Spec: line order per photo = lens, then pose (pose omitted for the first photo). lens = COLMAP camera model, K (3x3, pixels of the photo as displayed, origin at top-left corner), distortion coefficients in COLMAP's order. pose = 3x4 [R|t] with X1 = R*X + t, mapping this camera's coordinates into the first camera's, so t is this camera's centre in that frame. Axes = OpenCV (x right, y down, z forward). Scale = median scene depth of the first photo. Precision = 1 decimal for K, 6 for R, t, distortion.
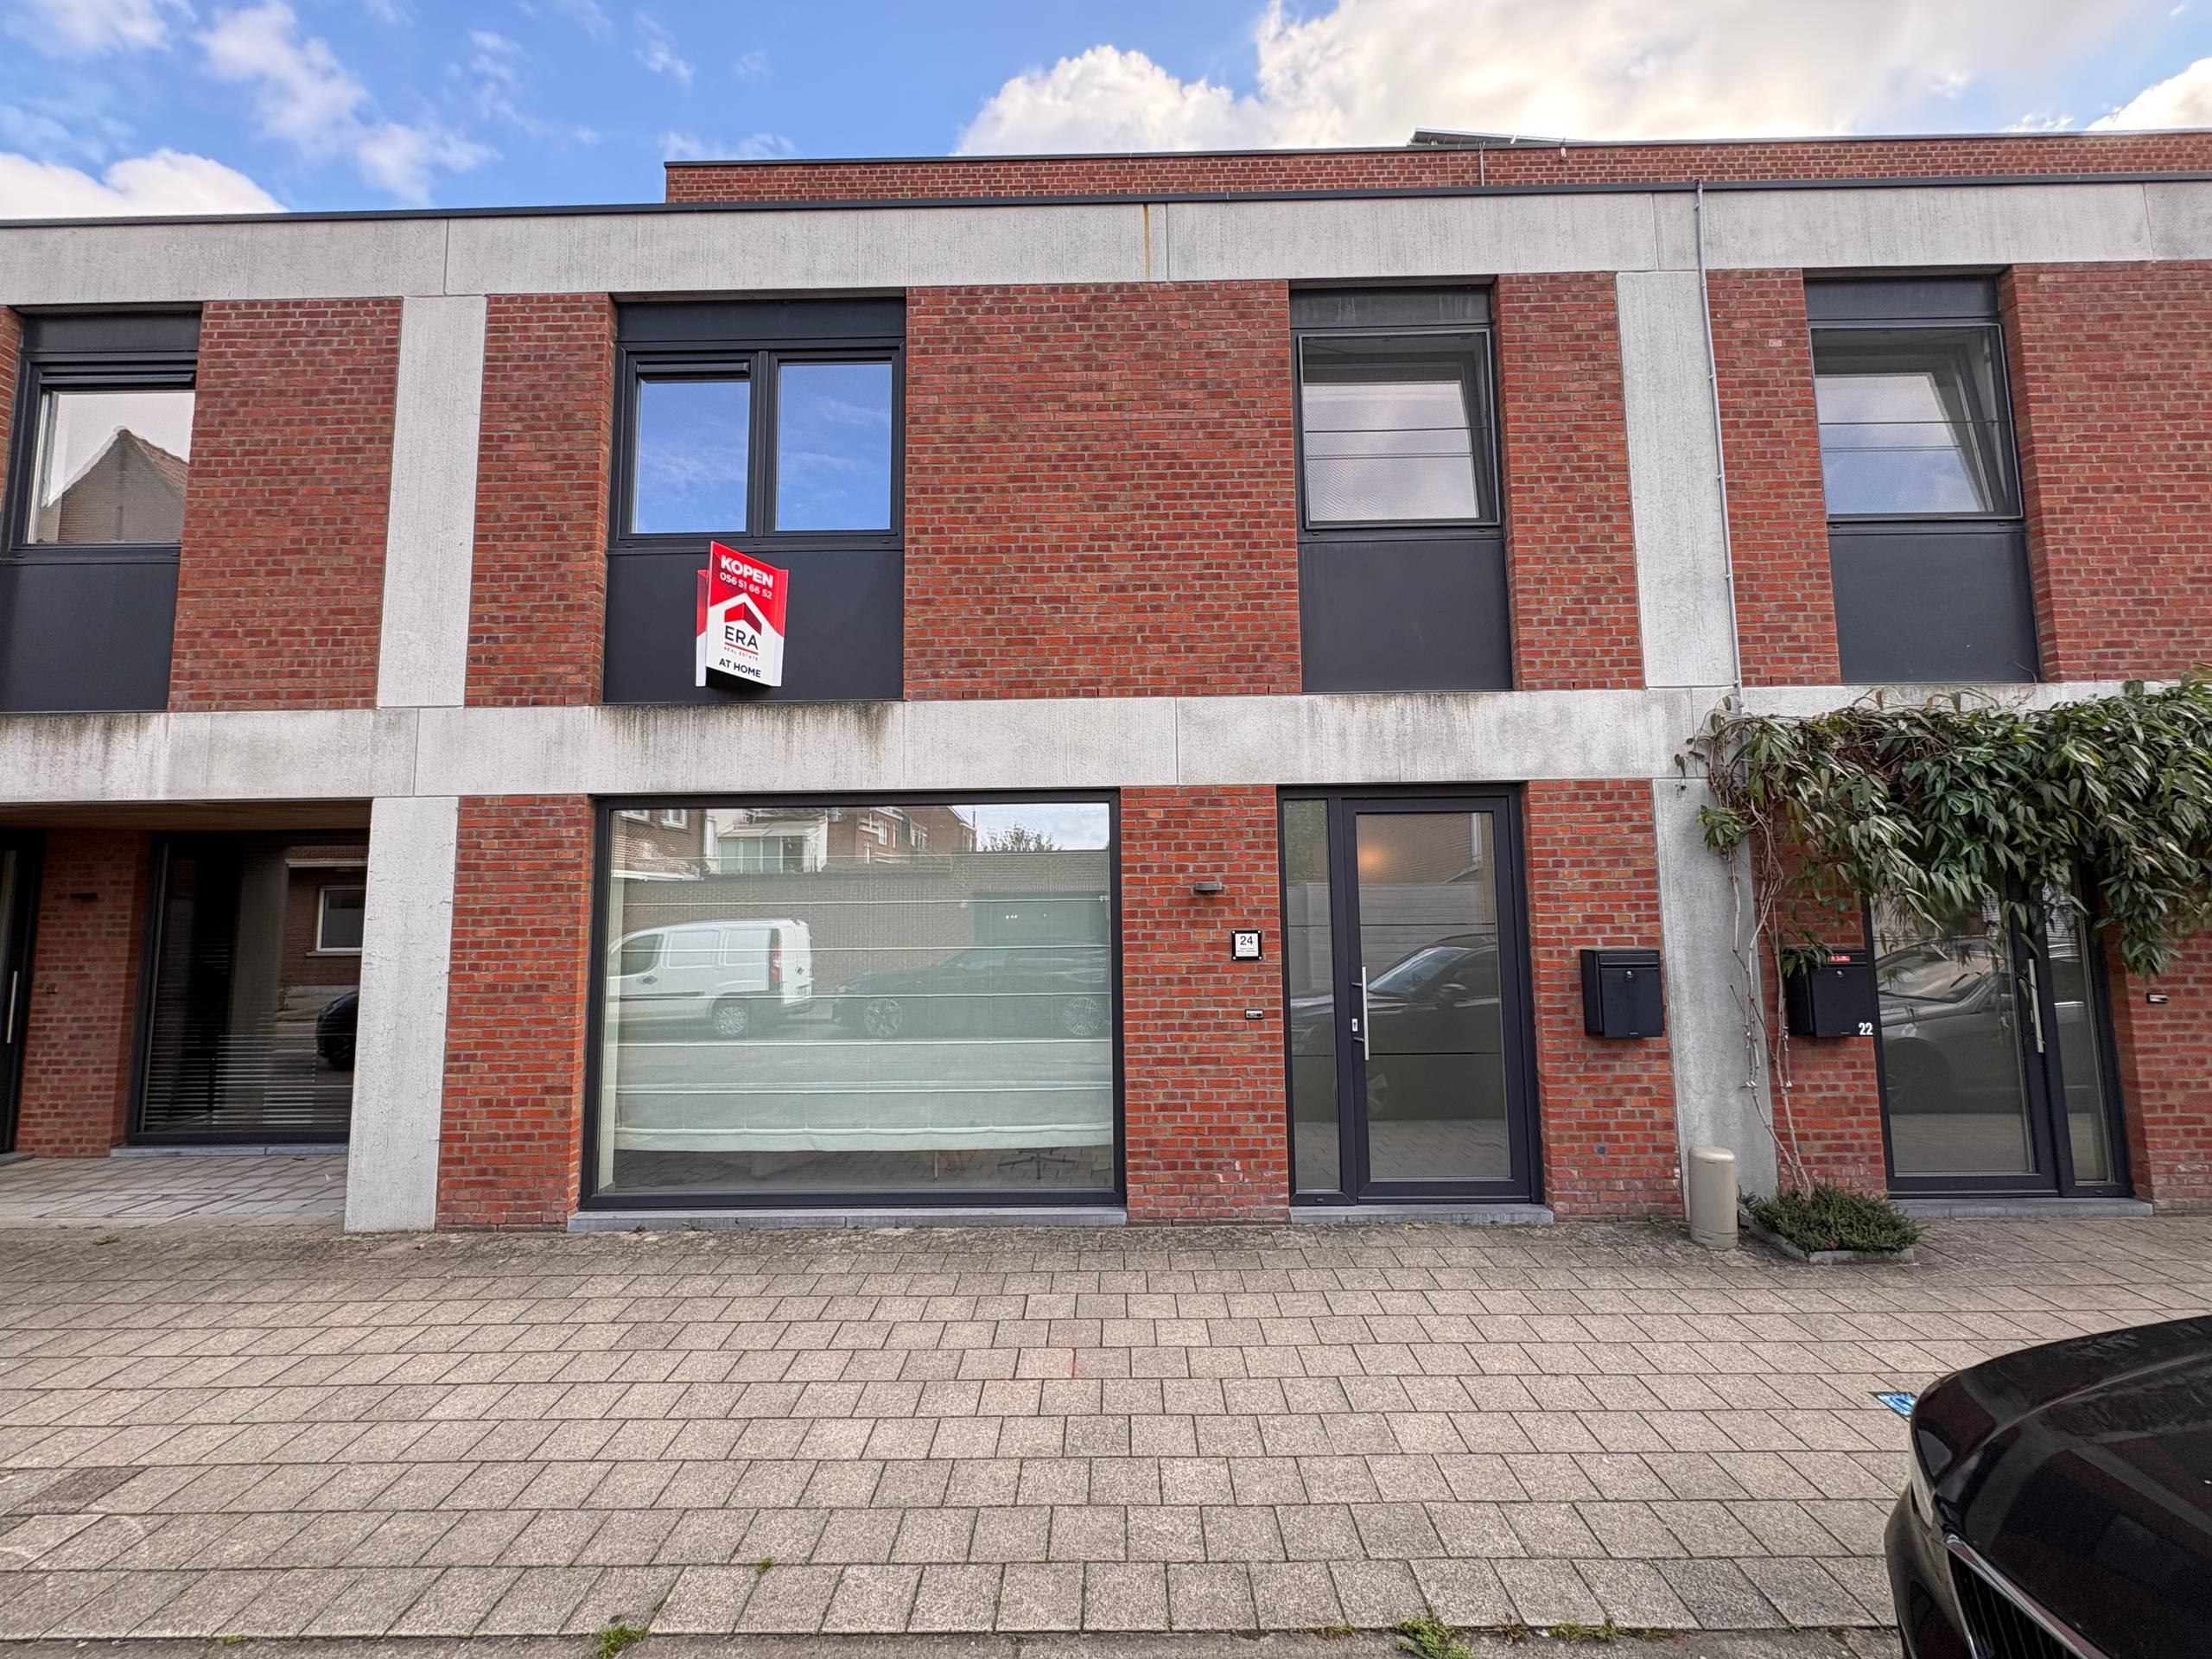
lens RADIAL K [[881.8, 0, 1105.8], [0, 881.8, 824.1], [0, 0, 1]] dist [0.001261, -0.000731]
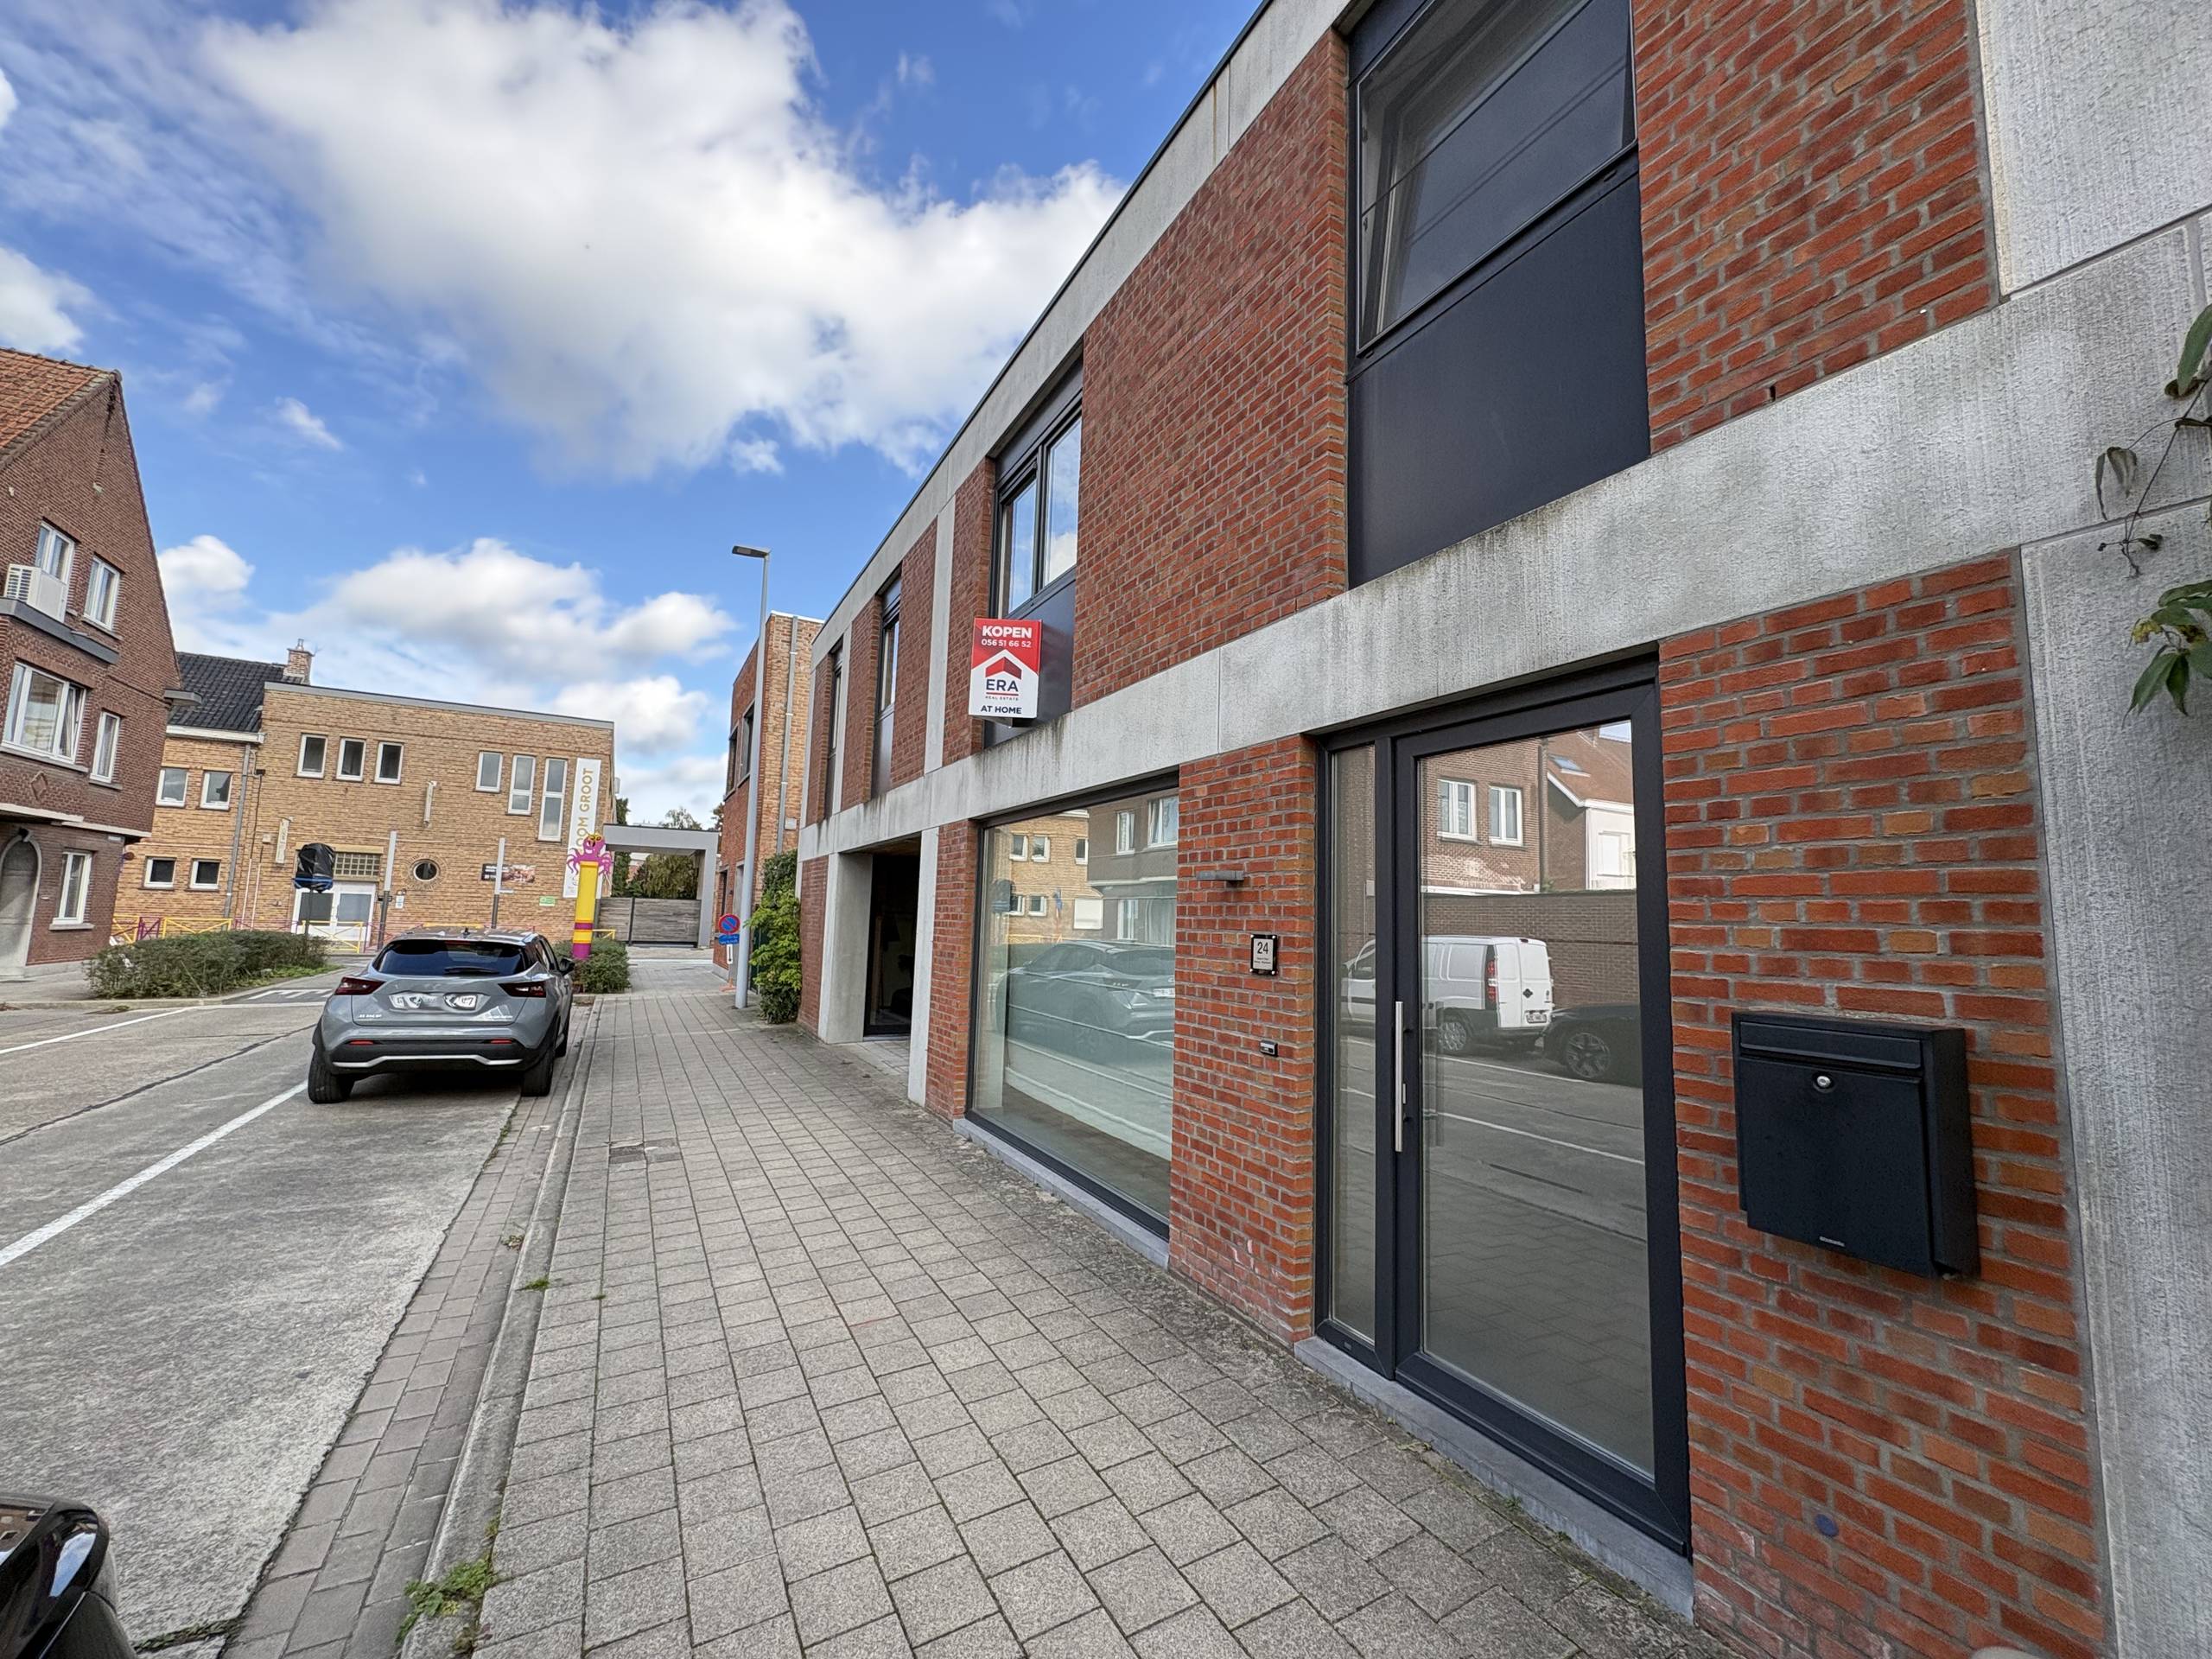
lens RADIAL K [[881.8, 0, 1108.4], [0, 881.8, 828.5], [0, 0, 1]] dist [0.001261, -0.000731]
pose [[0.489639, -0.065243, -0.869481, 0.747474], [0.045844, 0.997744, -0.049051, 0.061217], [0.870719, -0.015843, 0.491526, 0.516744]]
